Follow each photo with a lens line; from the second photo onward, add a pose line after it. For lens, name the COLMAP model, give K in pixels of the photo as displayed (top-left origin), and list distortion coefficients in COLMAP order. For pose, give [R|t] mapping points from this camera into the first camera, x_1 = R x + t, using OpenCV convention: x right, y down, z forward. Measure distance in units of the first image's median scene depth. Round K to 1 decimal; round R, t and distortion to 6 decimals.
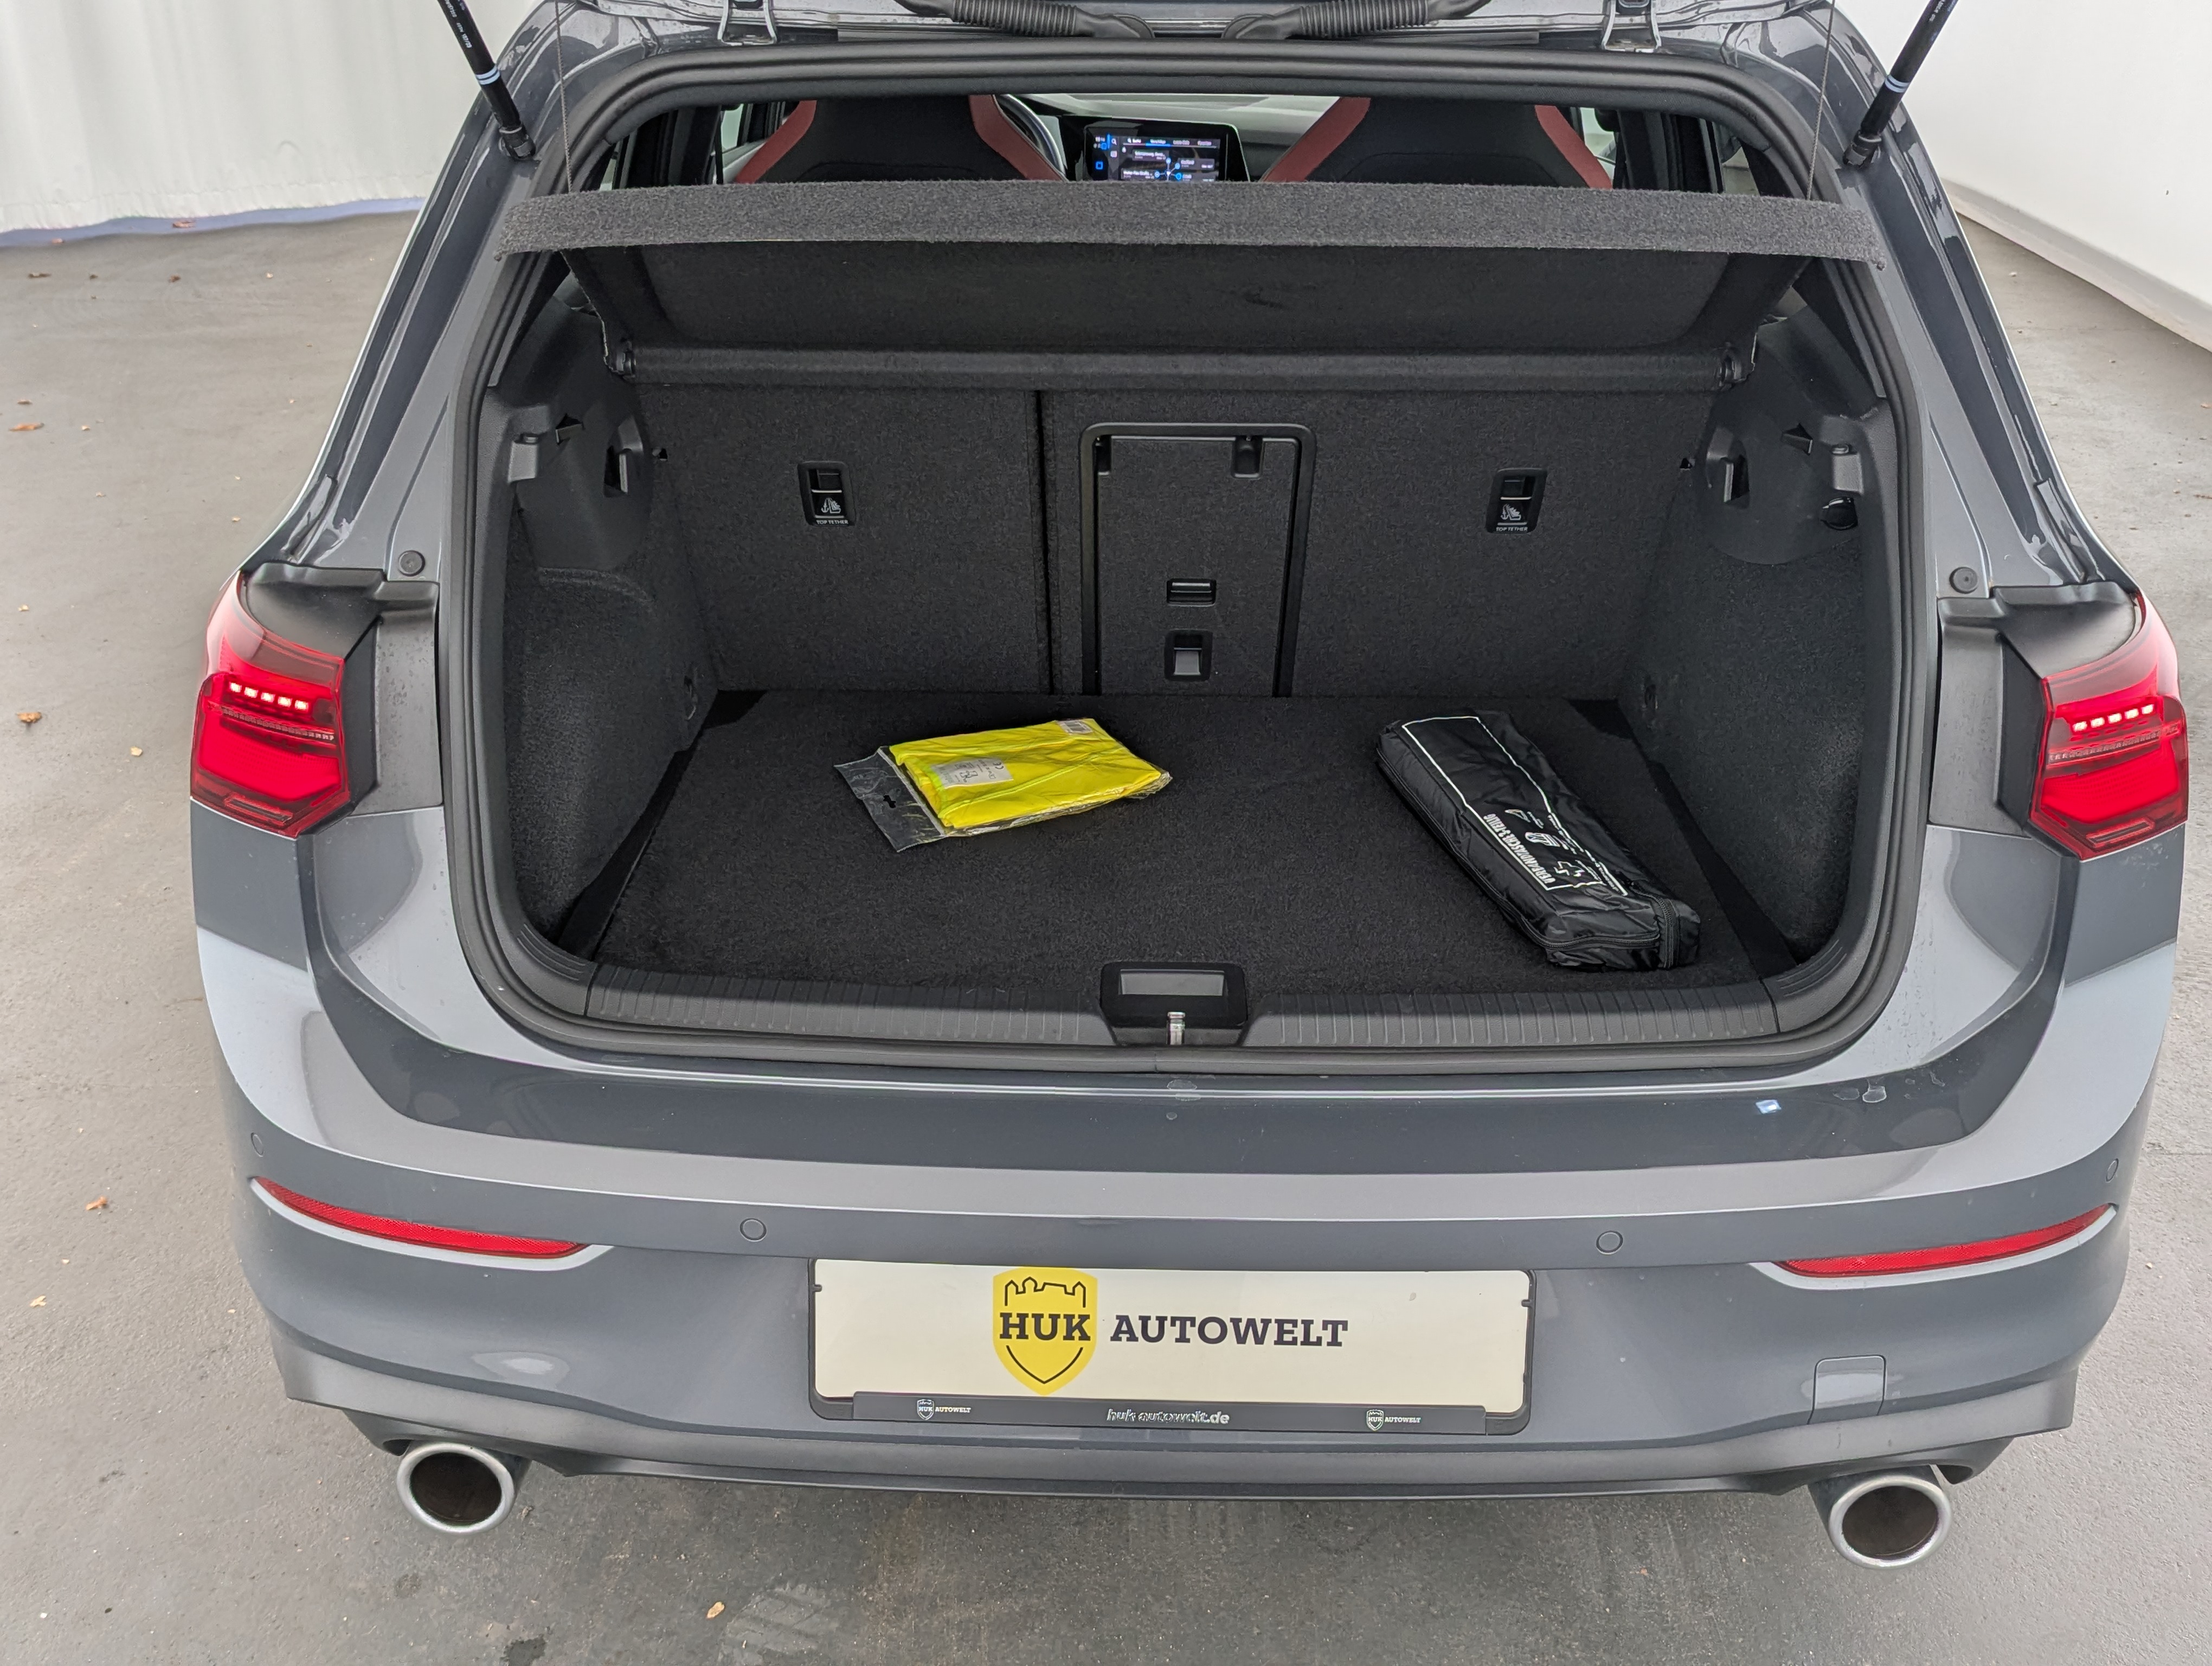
lens RADIAL K [[2029.8, 0, 1106.0], [0, 2029.8, 833.0], [0, 0, 1]] dist [0.050260, -0.014235]
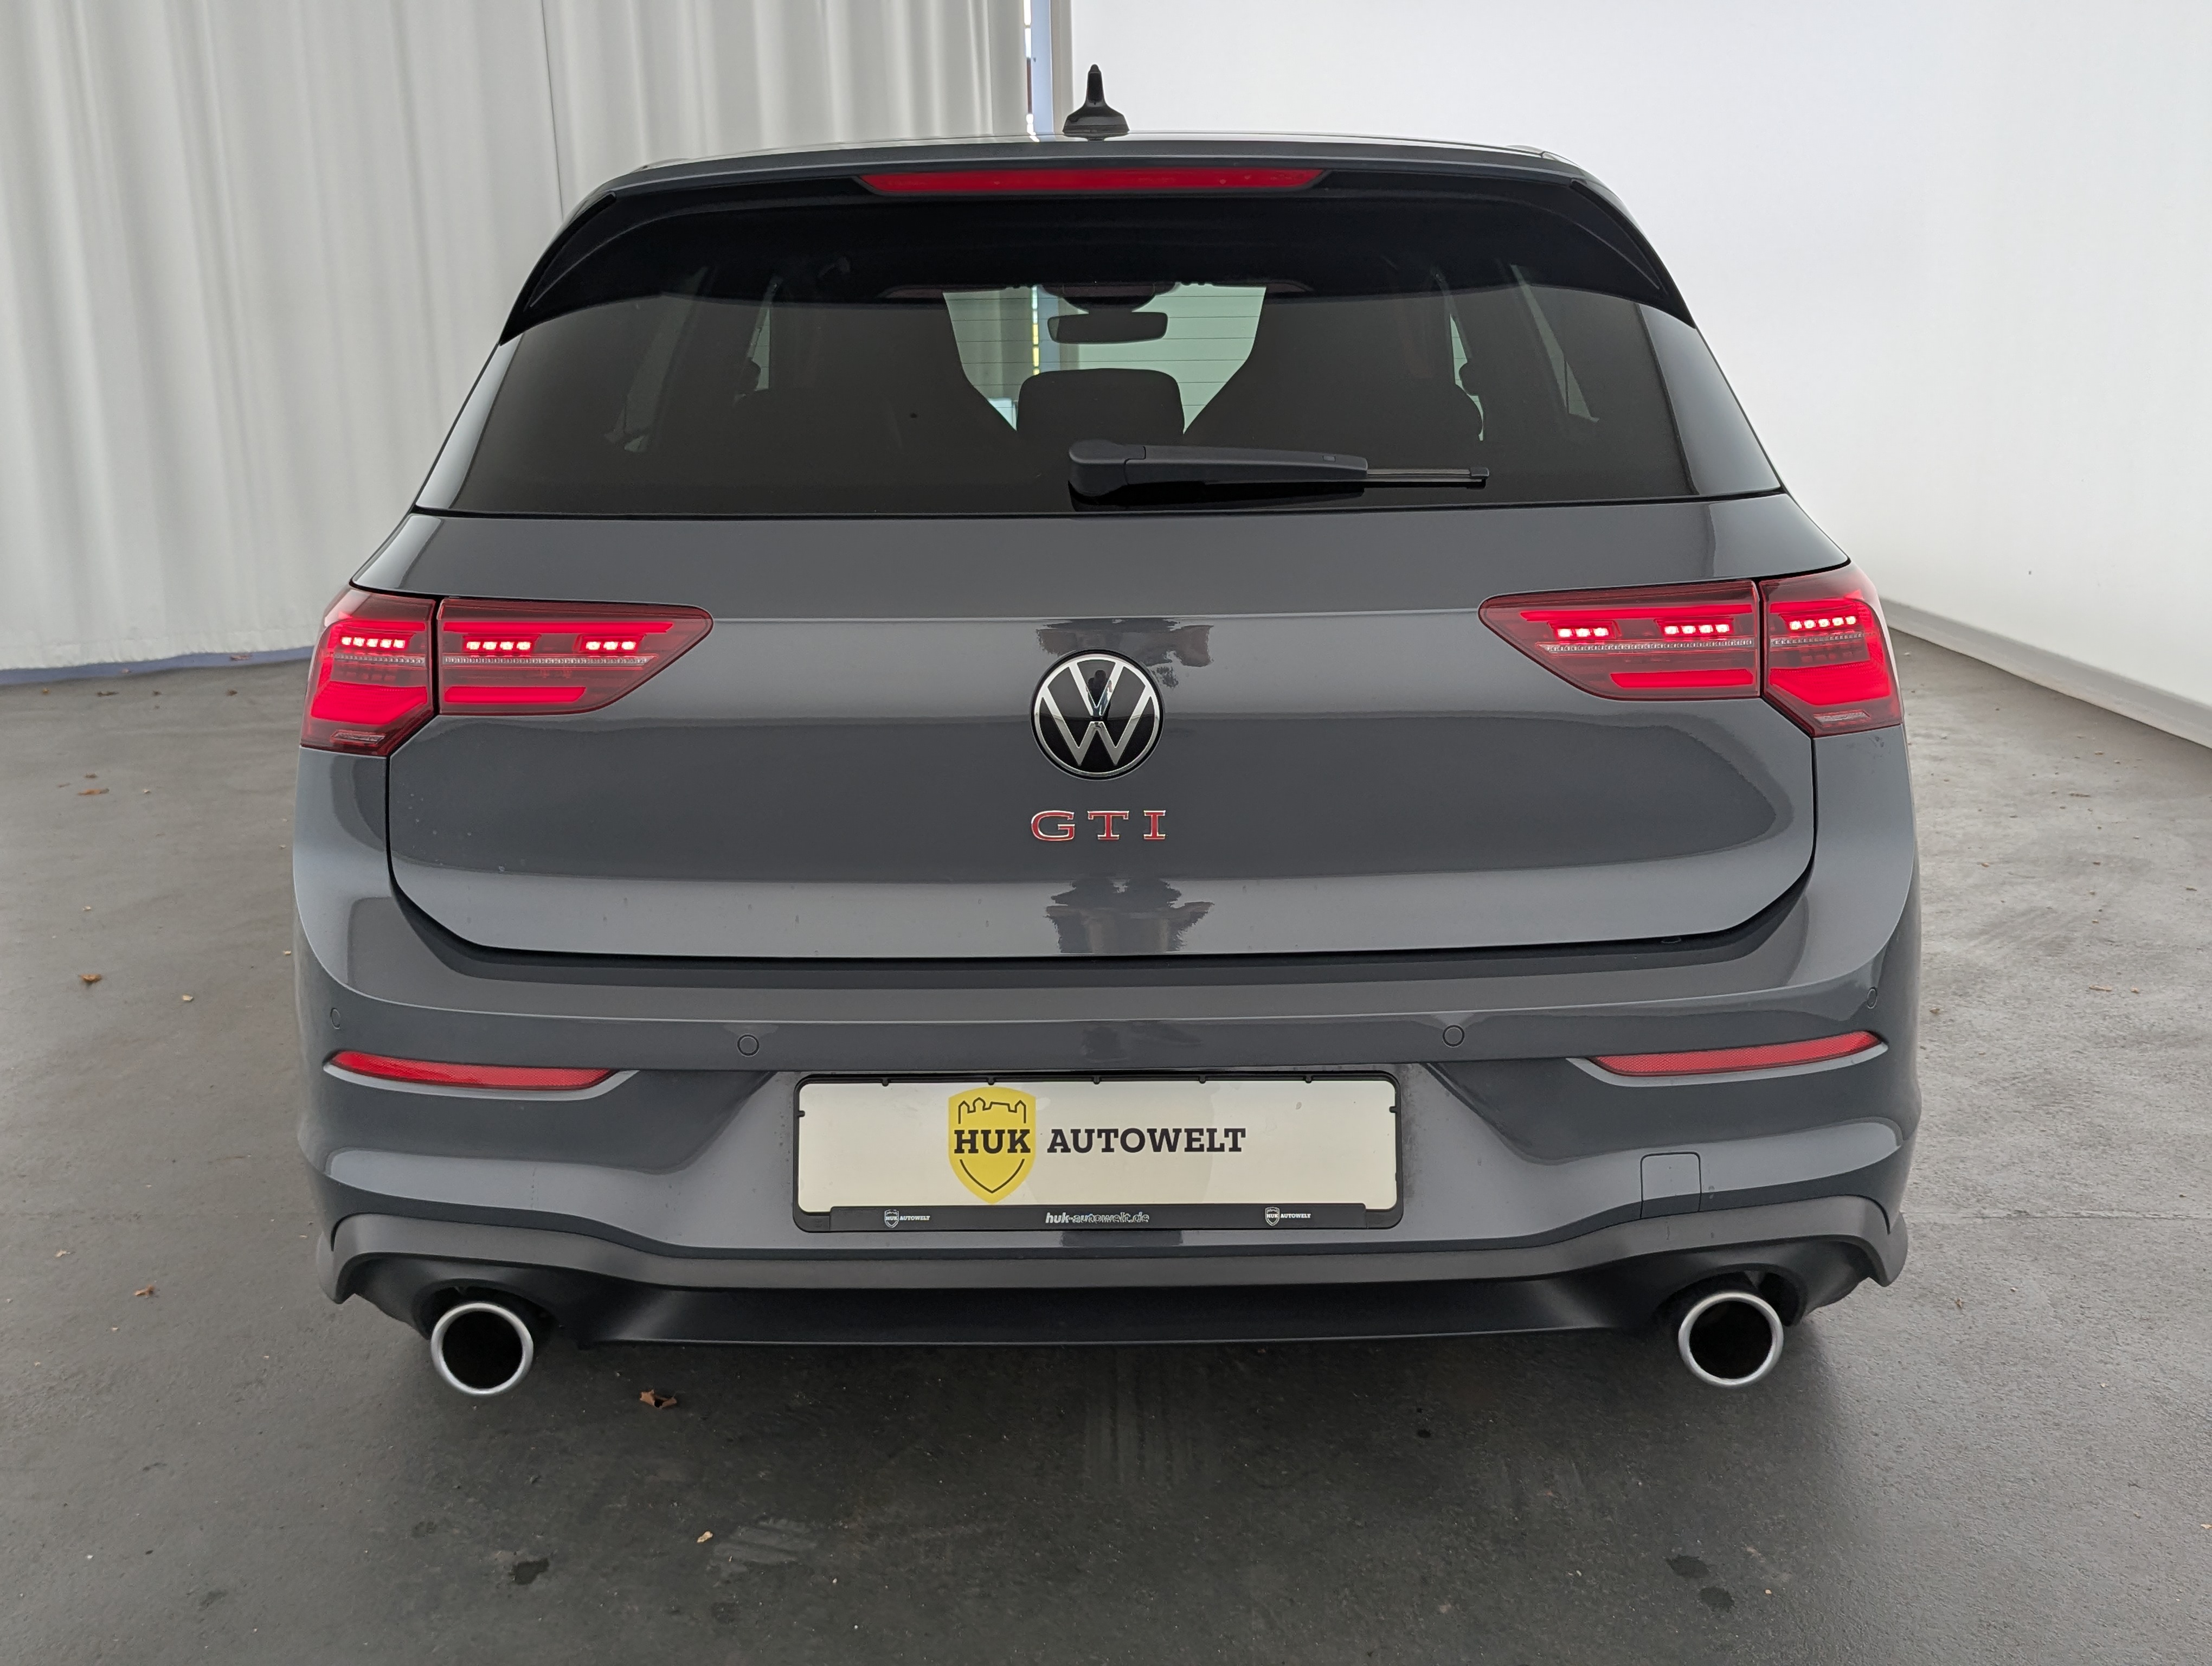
lens RADIAL K [[1953.4, 0, 1105.2], [0, 1953.4, 768.1], [0, 0, 1]] dist [0.085945, -0.087867]
pose [[0.999747, -0.021331, 0.007170, 0.032469], [0.022417, 0.971951, -0.234111, 0.298733], [-0.001975, 0.234213, 0.972183, -0.165790]]
